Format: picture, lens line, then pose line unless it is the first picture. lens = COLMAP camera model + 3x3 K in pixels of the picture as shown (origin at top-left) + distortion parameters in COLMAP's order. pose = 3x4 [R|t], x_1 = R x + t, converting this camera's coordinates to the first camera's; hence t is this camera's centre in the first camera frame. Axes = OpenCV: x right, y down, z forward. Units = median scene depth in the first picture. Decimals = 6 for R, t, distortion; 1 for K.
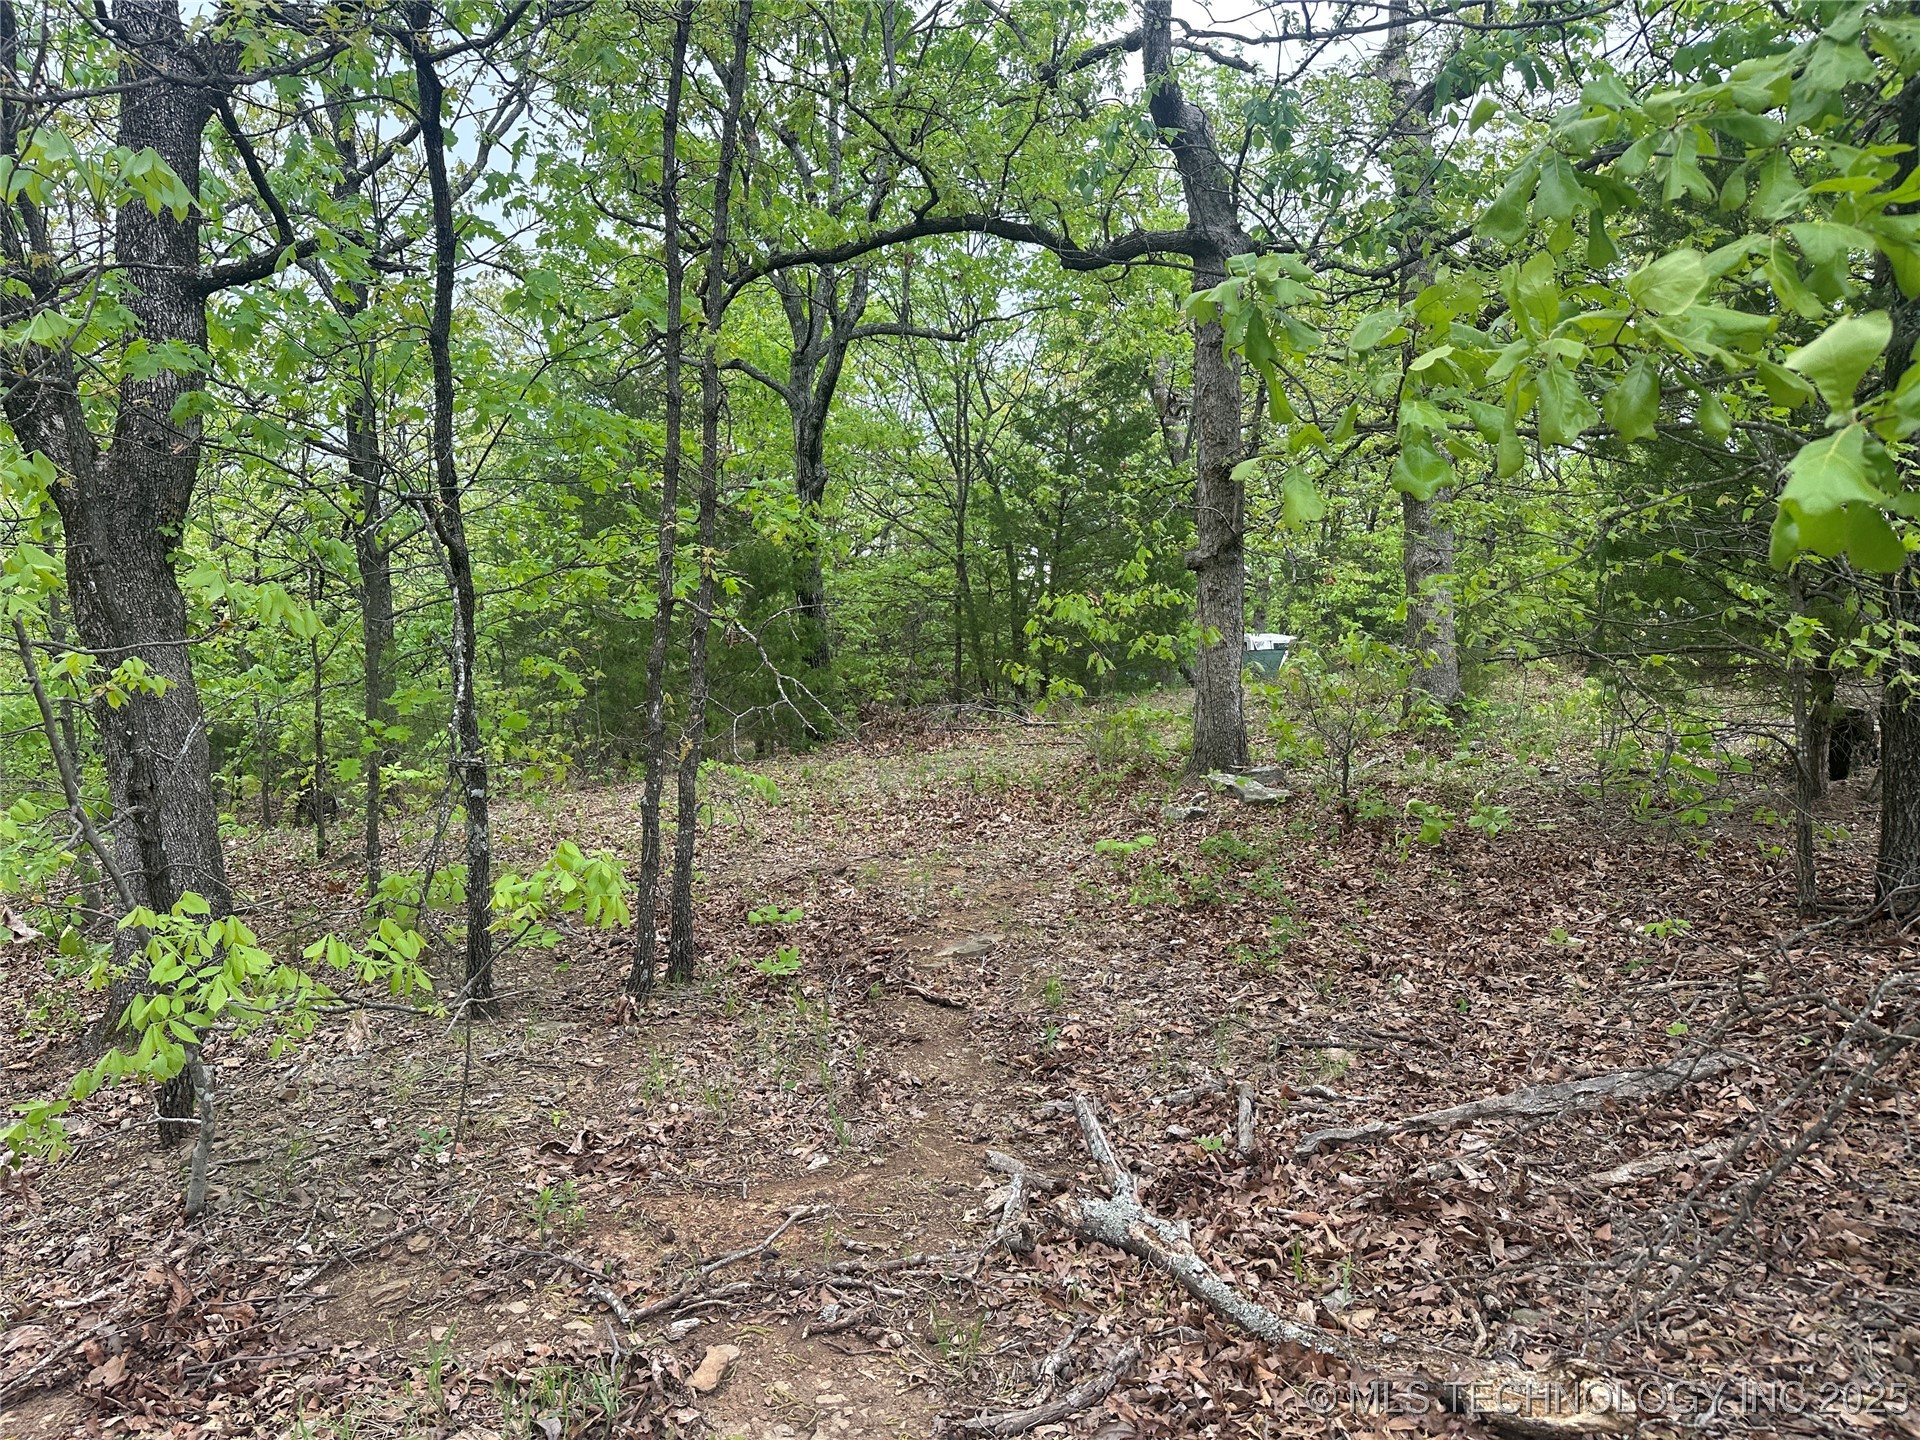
lens RADIAL K [[1359.5, 0, 960.0], [0, 1359.5, 720.0], [0, 0, 1]] dist [0.054387, -0.072811]
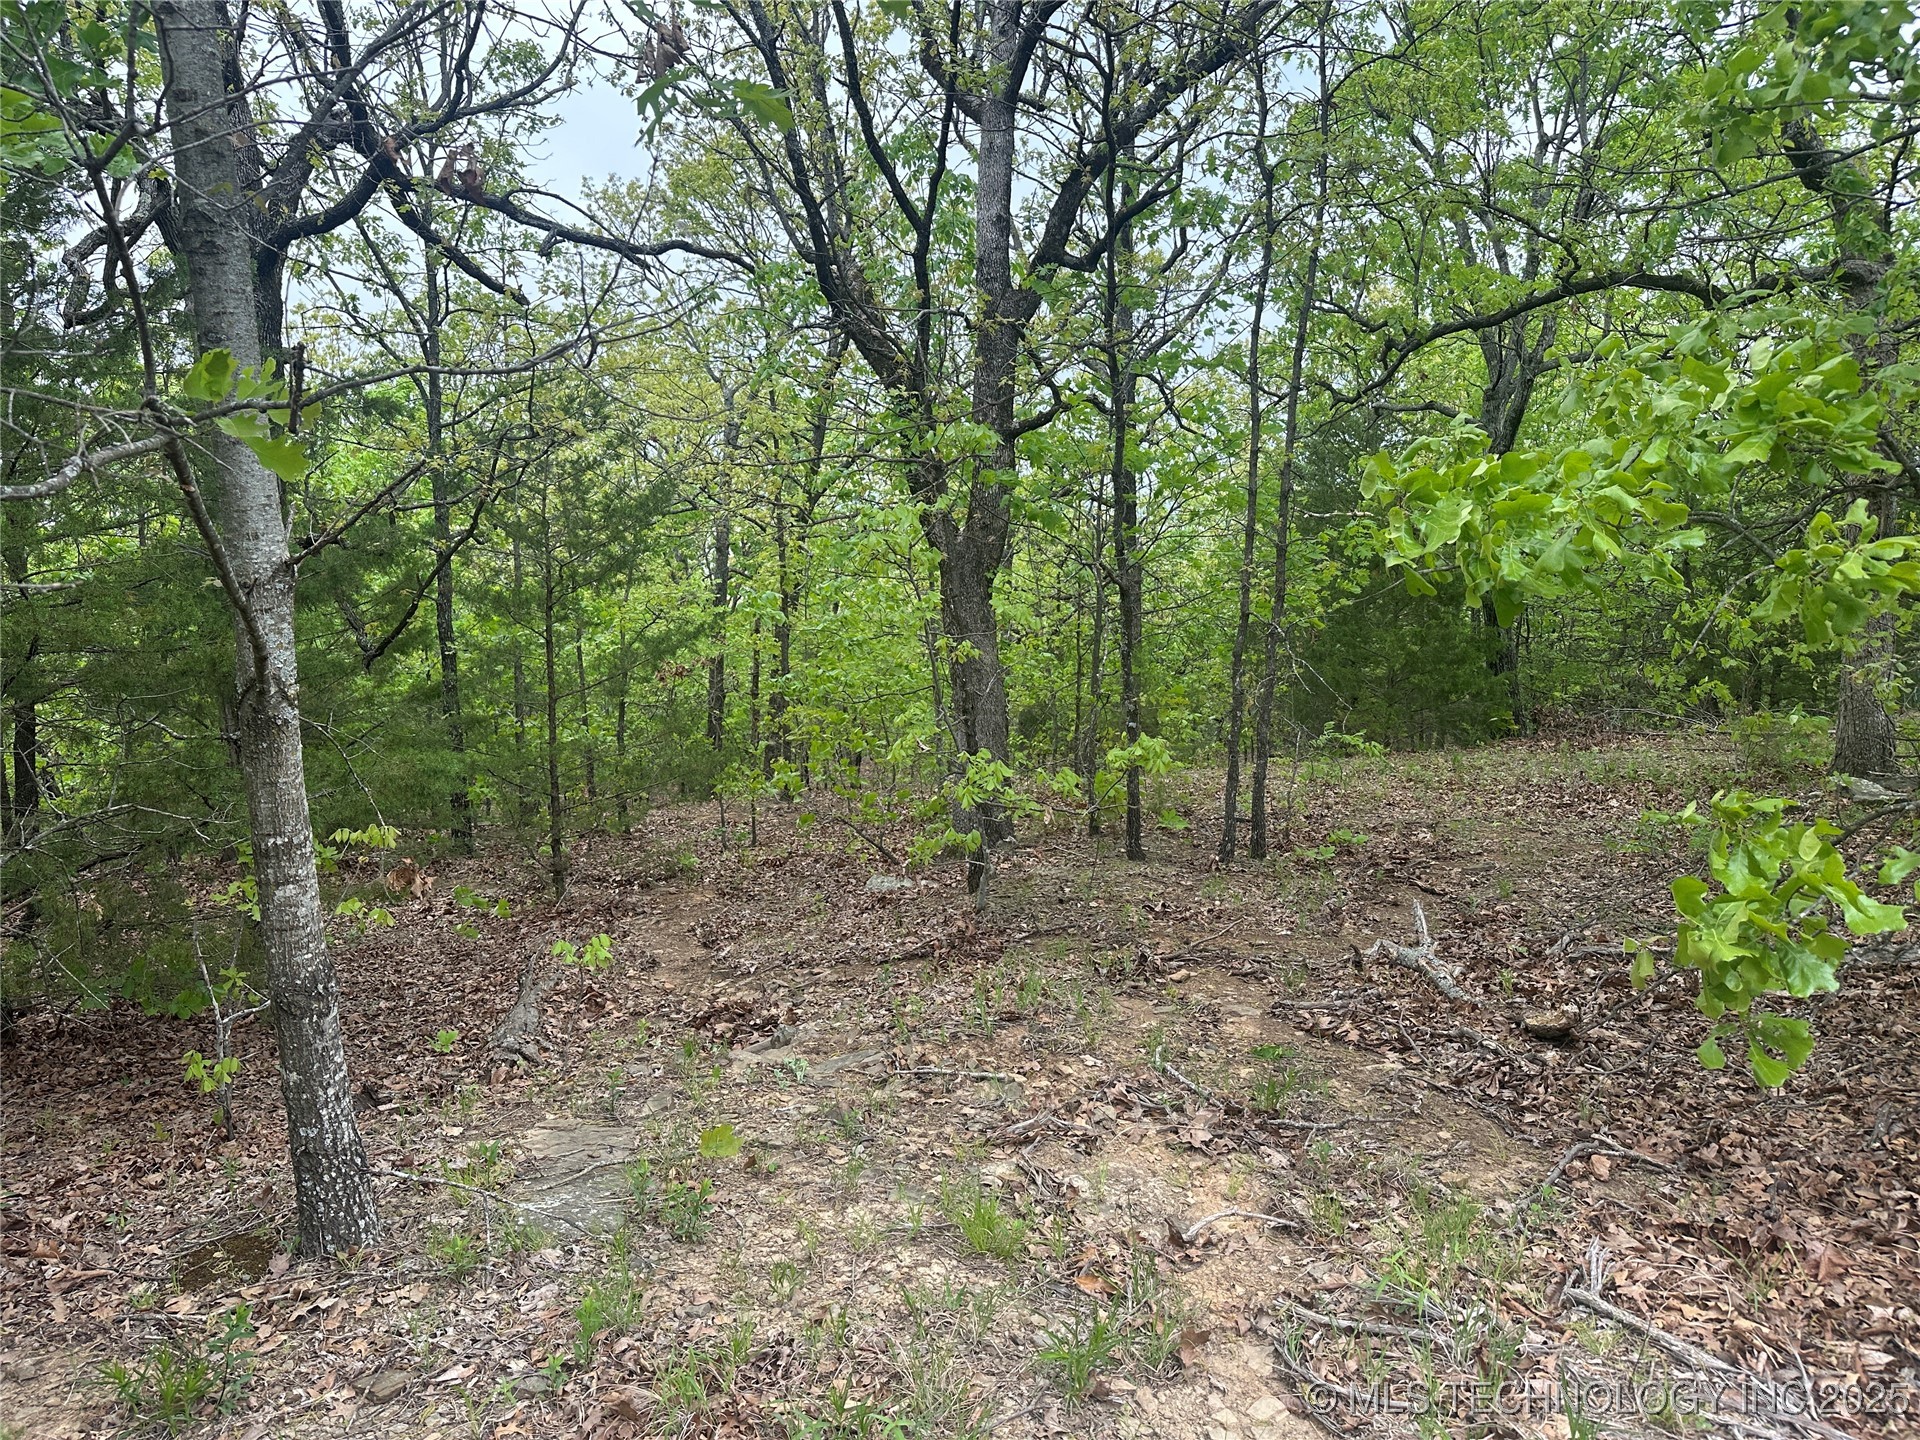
lens RADIAL K [[1359.5, 0, 960.0], [0, 1359.5, 720.0], [0, 0, 1]] dist [0.054387, -0.072811]
pose [[0.851519, 0.040748, -0.522739, 0.312644], [-0.044553, 0.998993, 0.005298, 0.039820], [0.522428, 0.018778, 0.852476, -0.505582]]
